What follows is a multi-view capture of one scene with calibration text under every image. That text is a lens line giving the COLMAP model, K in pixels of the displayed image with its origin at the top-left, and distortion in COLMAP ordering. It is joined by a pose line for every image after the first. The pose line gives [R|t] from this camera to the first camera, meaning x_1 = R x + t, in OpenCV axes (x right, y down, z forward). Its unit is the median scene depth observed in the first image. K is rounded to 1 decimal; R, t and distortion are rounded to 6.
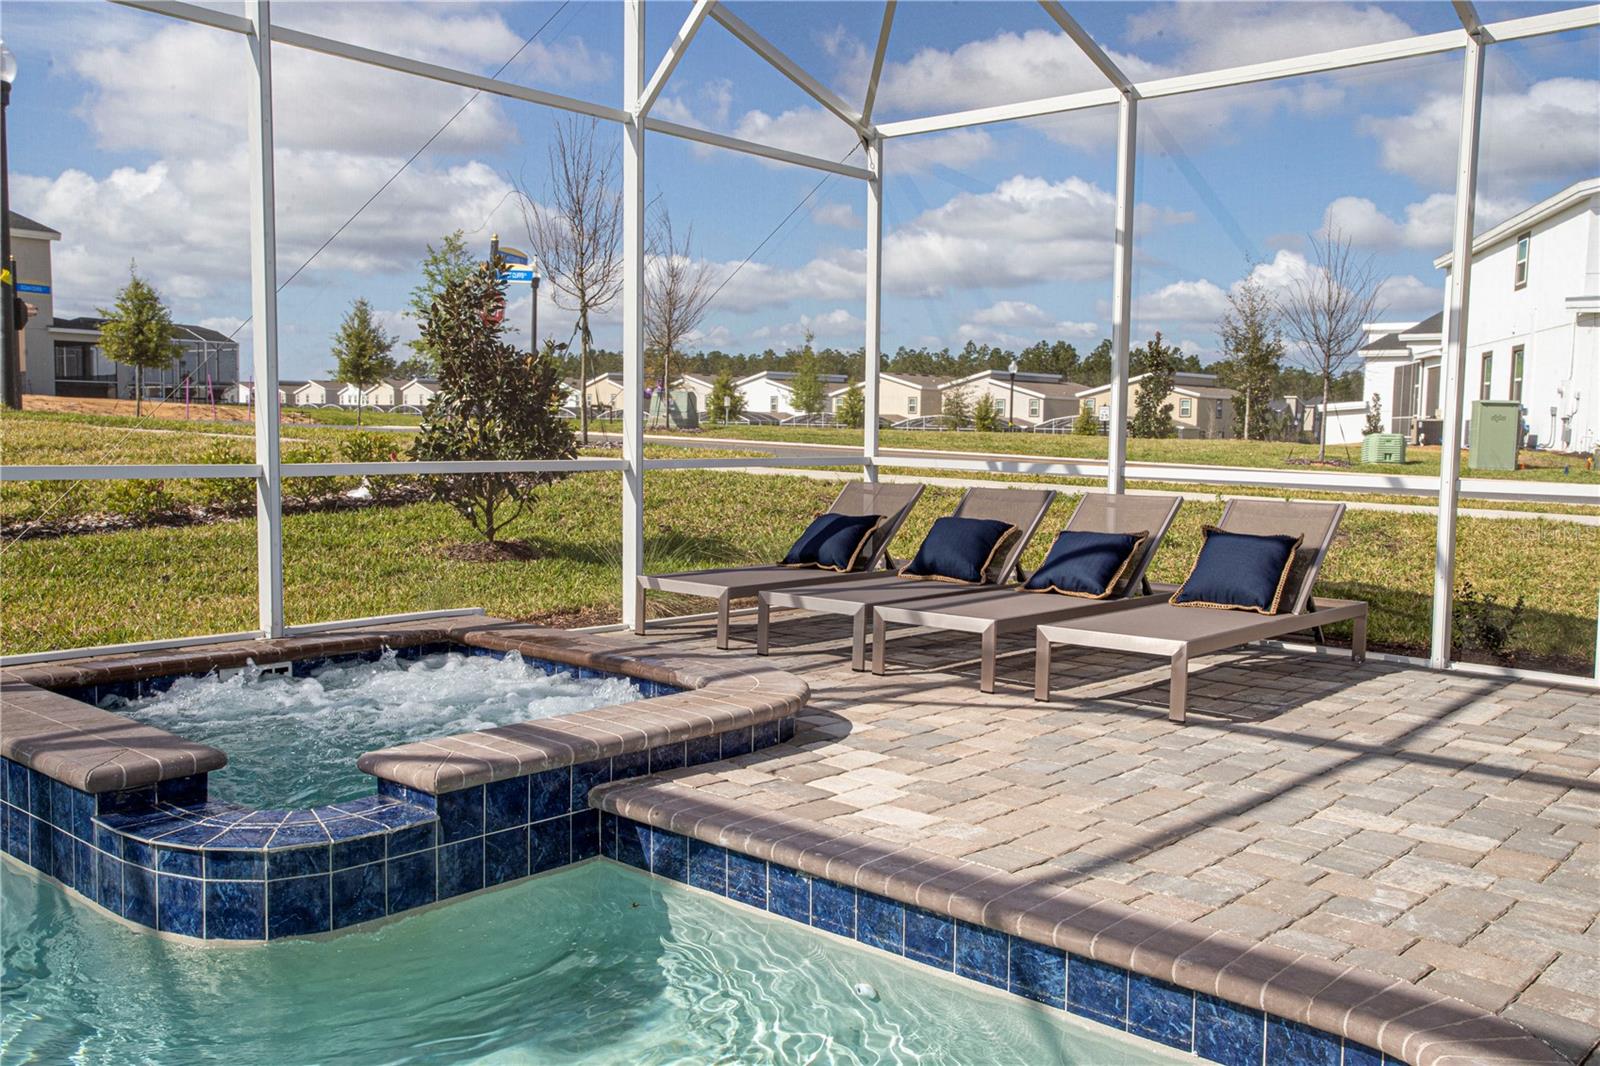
lens RADIAL K [[1389.8, 0, 827.8], [0, 1389.8, 537.5], [0, 0, 1]] dist [-0.034601, 0.131475]
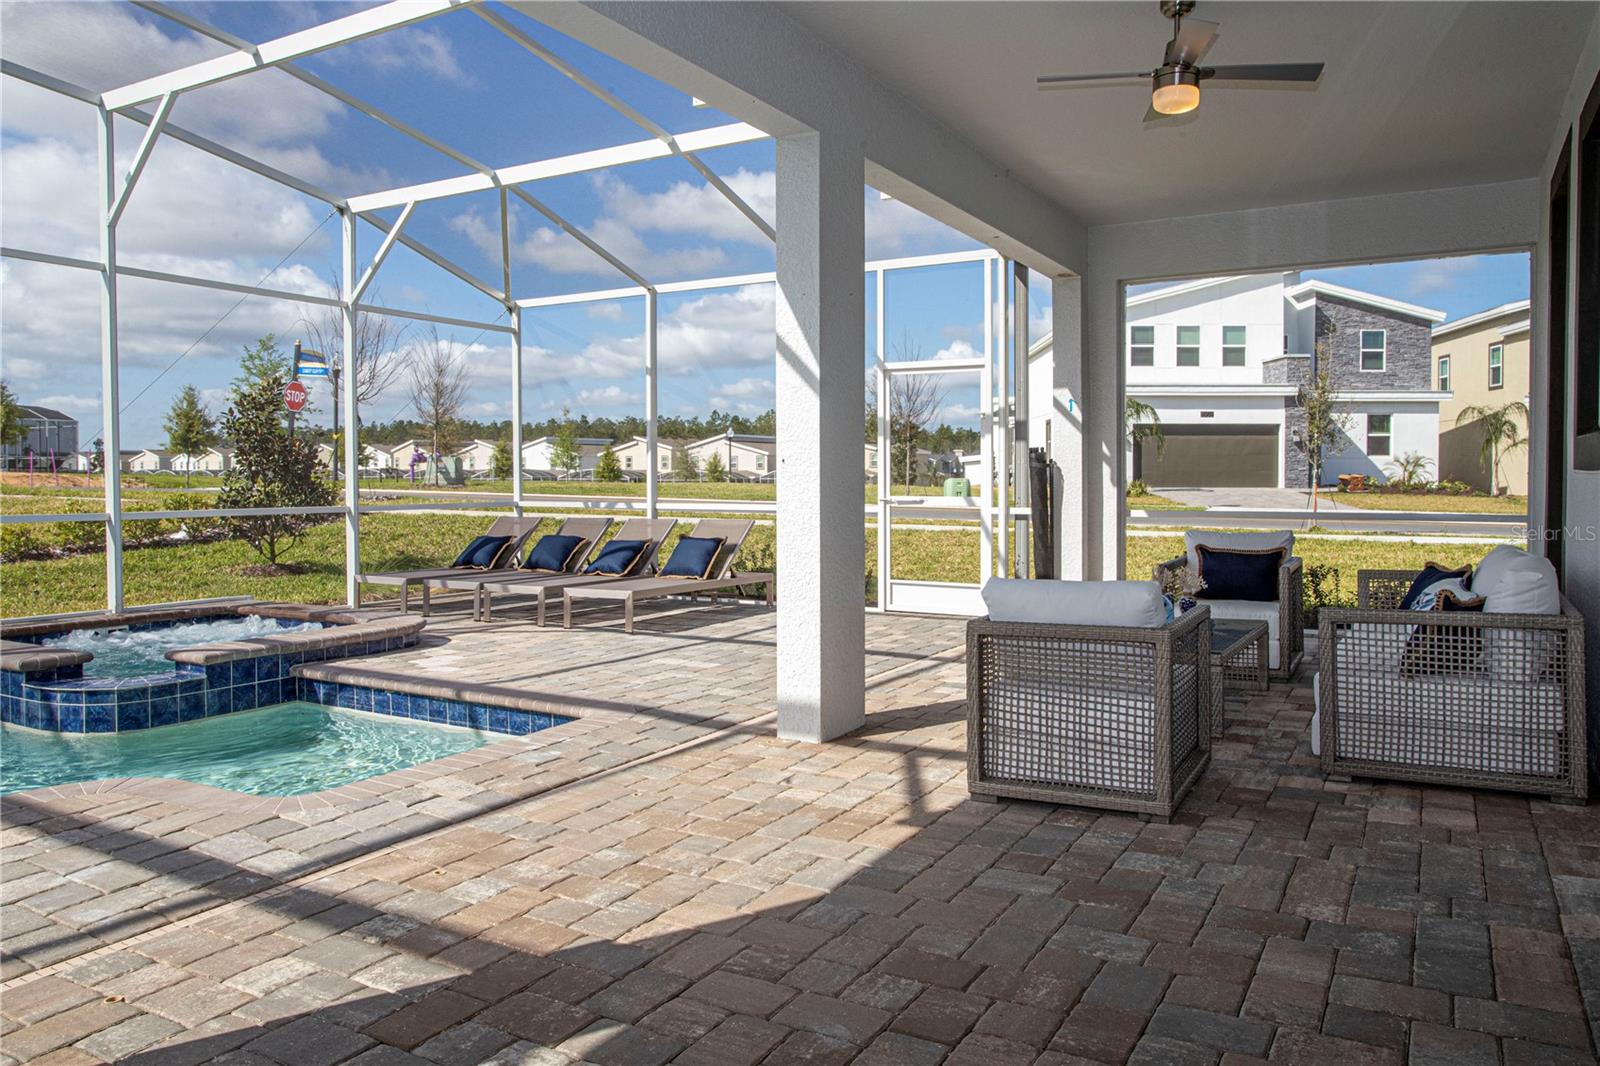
lens RADIAL K [[1103.0, 0, 838.0], [0, 1103.0, 504.4], [0, 0, 1]] dist [-0.060044, 0.055257]
pose [[0.977459, -0.024530, 0.209697, 0.139664], [0.036153, 0.998004, -0.051773, 0.027878], [-0.208008, 0.058187, 0.976395, -0.362803]]
